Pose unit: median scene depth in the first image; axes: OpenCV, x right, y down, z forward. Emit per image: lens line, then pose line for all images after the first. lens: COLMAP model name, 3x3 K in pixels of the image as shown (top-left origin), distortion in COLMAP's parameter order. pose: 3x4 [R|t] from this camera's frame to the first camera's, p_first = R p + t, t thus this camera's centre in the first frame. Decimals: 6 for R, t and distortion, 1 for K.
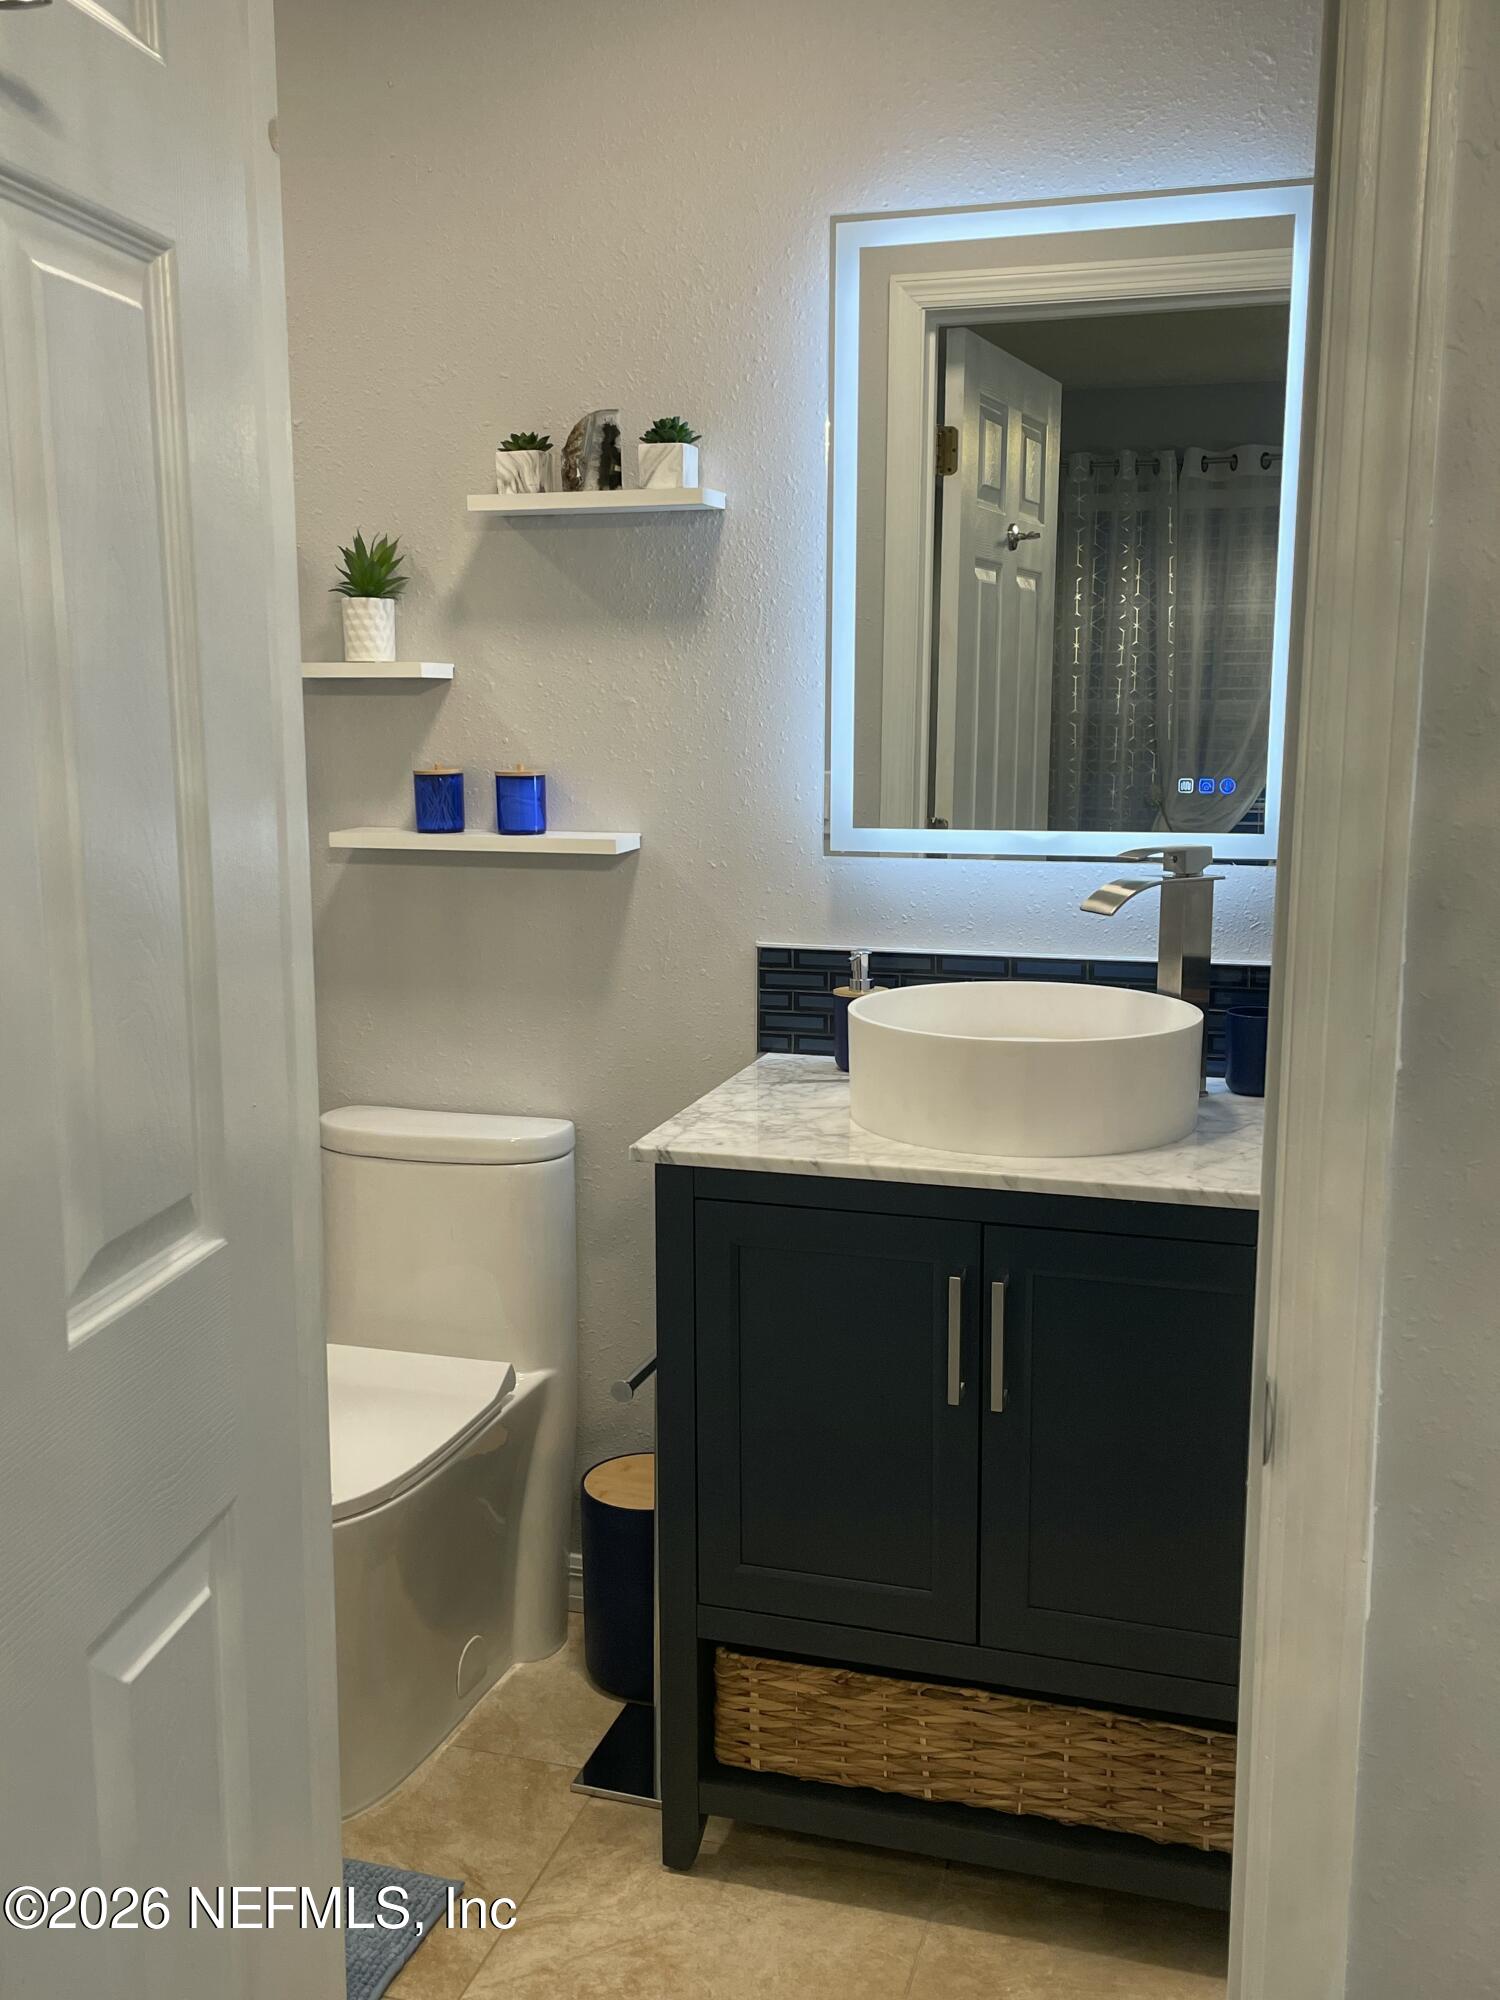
lens RADIAL K [[1854.1, 0, 750.0], [0, 1854.1, 1000.0], [0, 0, 1]] dist [0.114230, -0.182424]
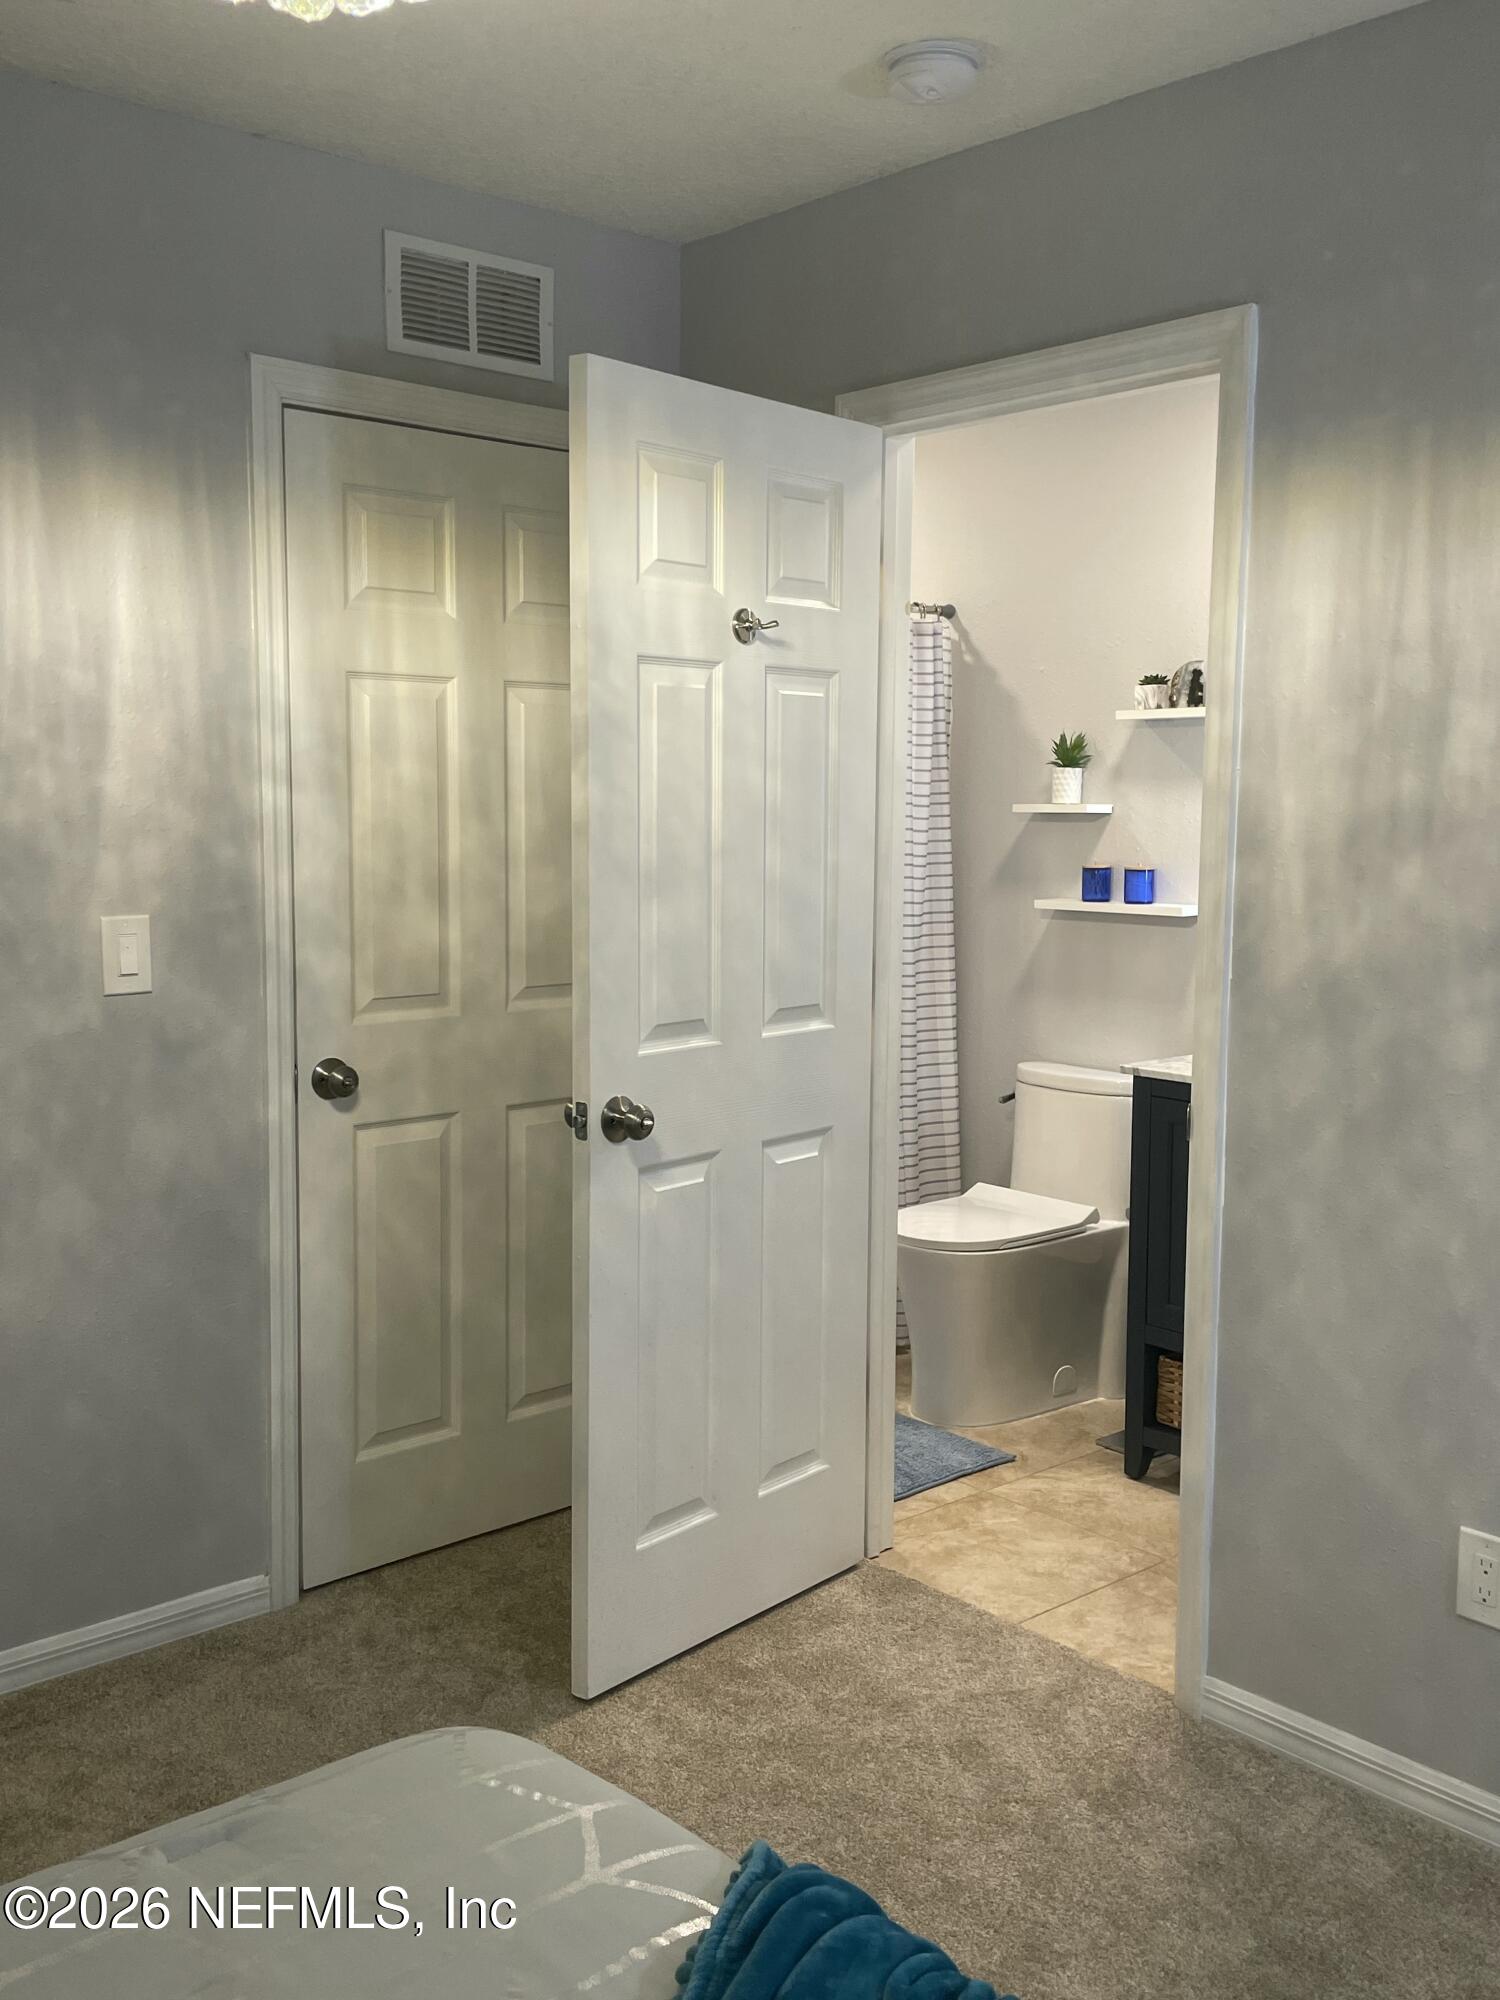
lens RADIAL K [[1854.1, 0, 750.0], [0, 1854.1, 1000.0], [0, 0, 1]] dist [0.114230, -0.182424]
pose [[0.849788, 0.064355, -0.523182, 0.483040], [-0.097201, 0.994630, -0.035533, 0.095309], [0.518086, 0.081049, 0.851480, -0.641760]]
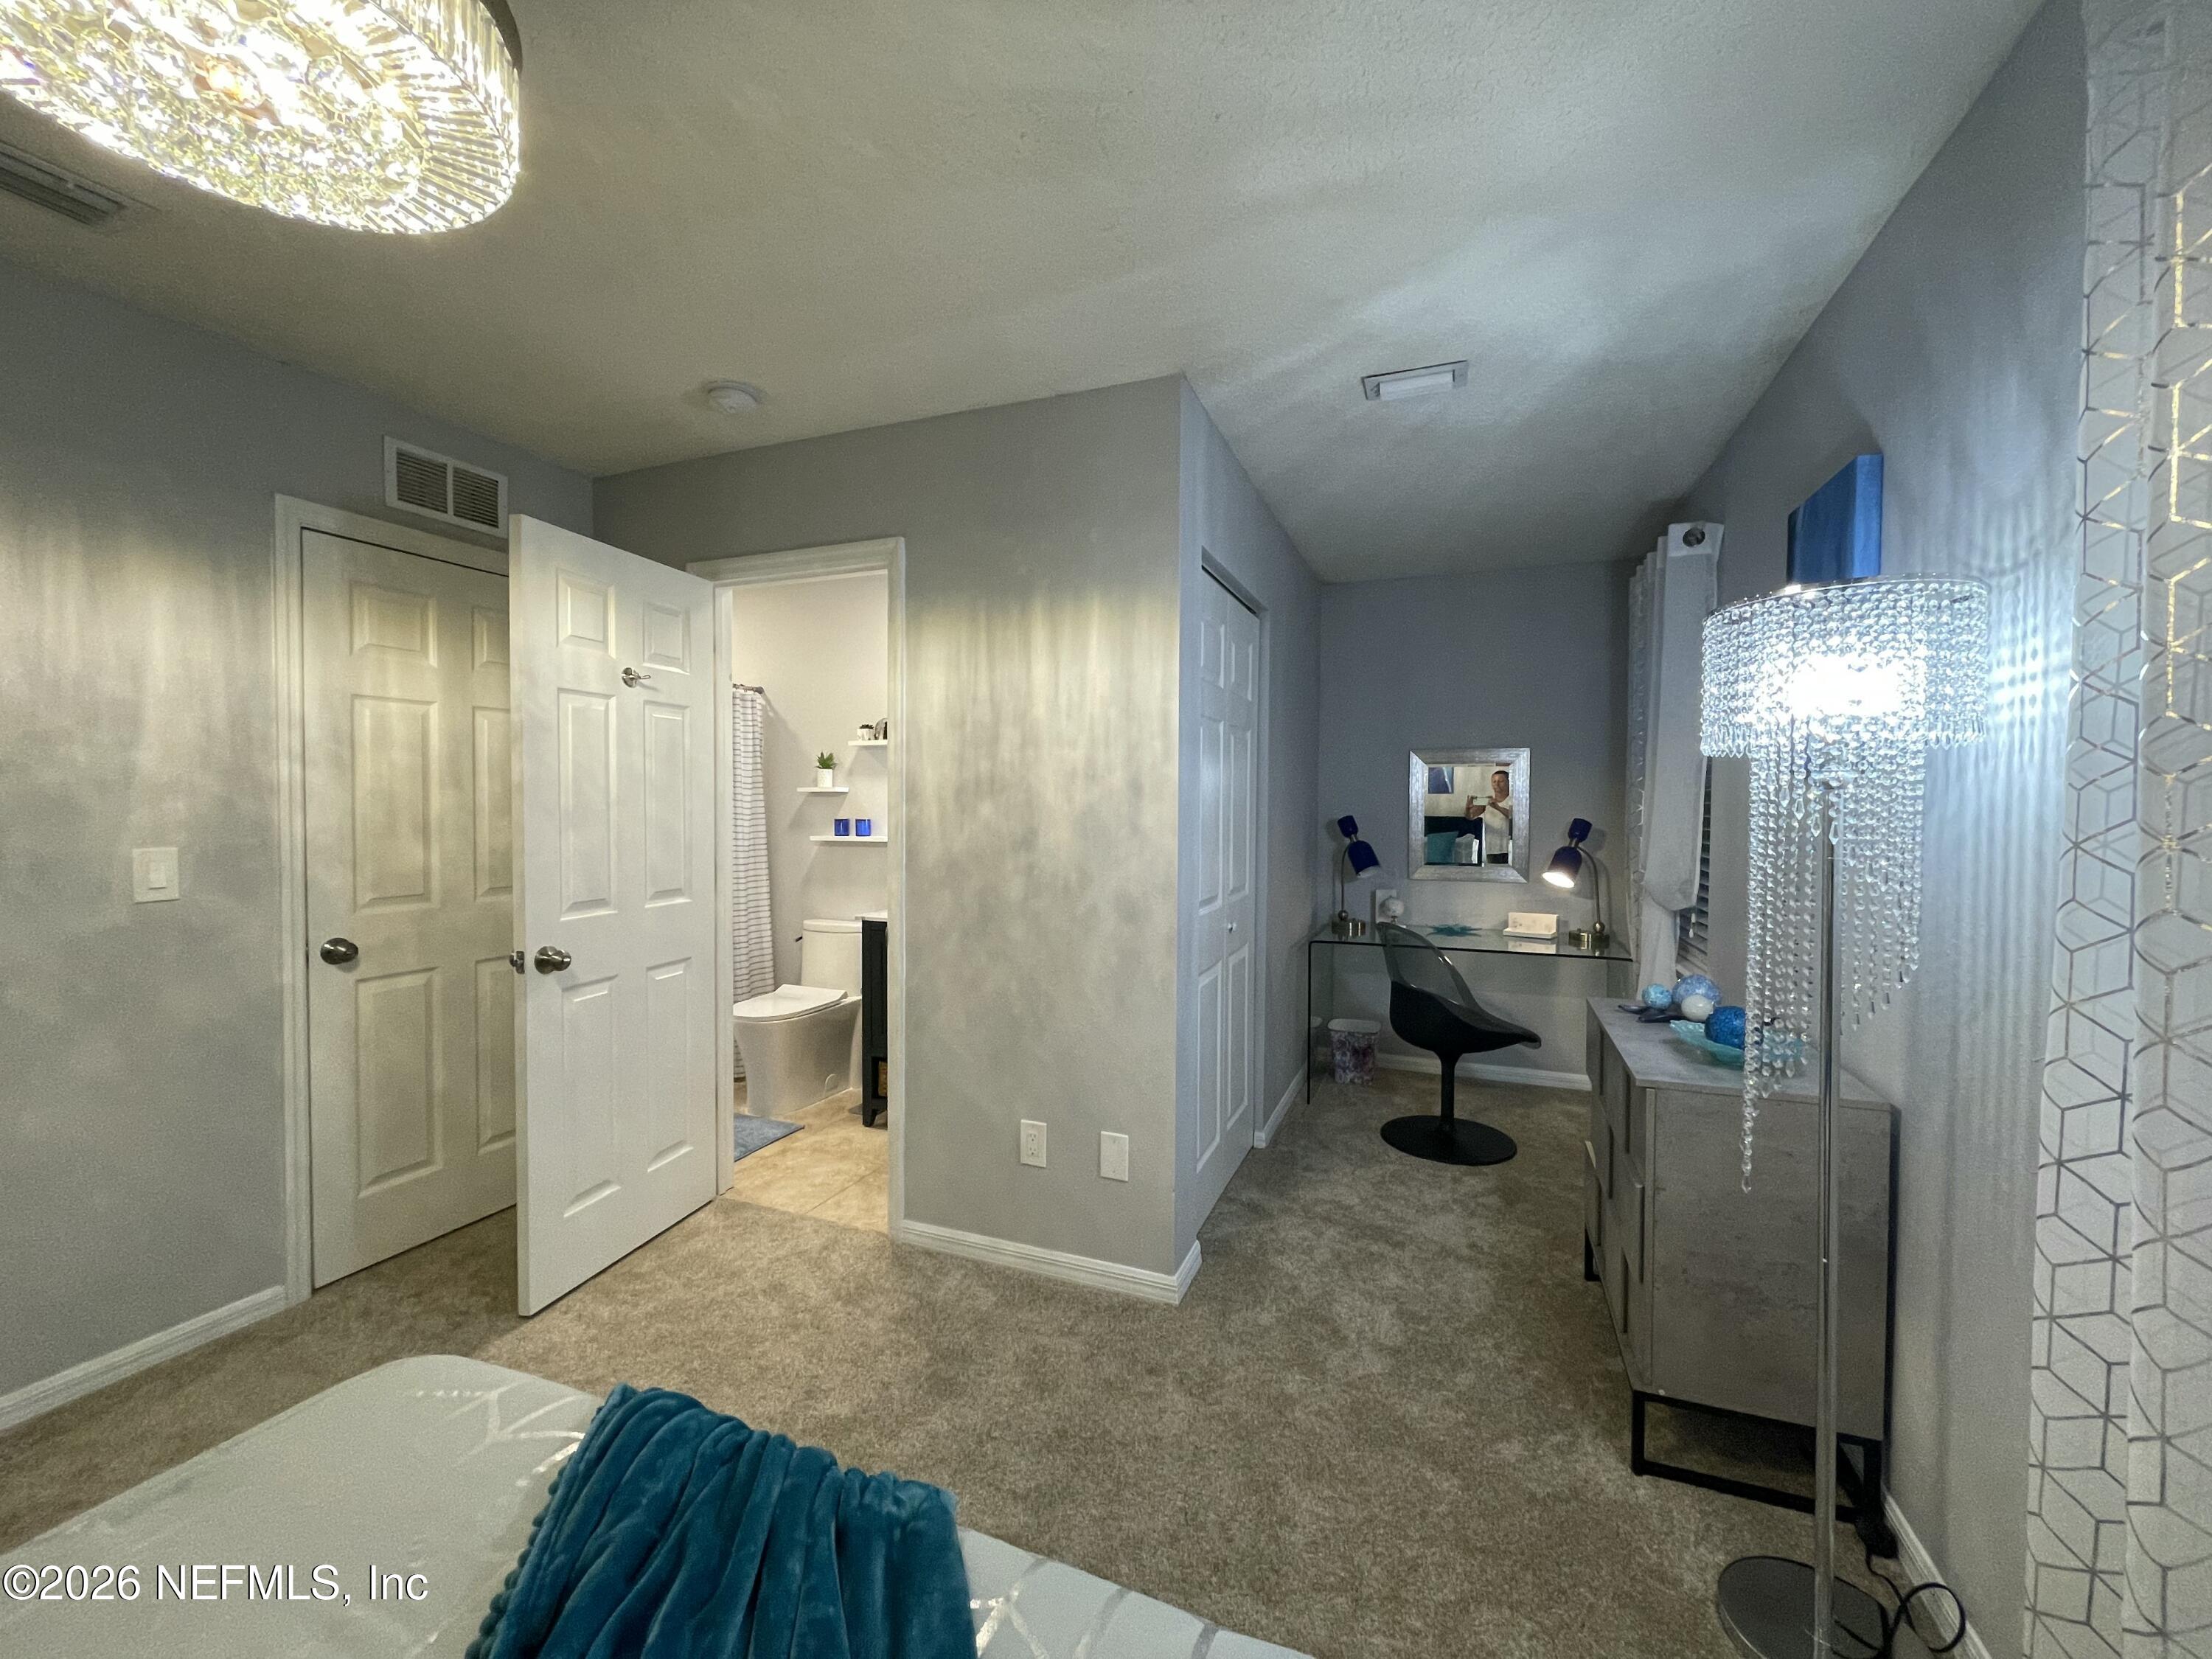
lens RADIAL K [[878.3, 0, 1106.0], [0, 878.3, 829.5], [0, 0, 1]] dist [-0.001119, -0.000680]
pose [[0.995947, 0.009324, -0.089462, 0.476551], [-0.021916, 0.989792, -0.140825, 0.117979], [0.087236, 0.142215, 0.985984, -0.566665]]
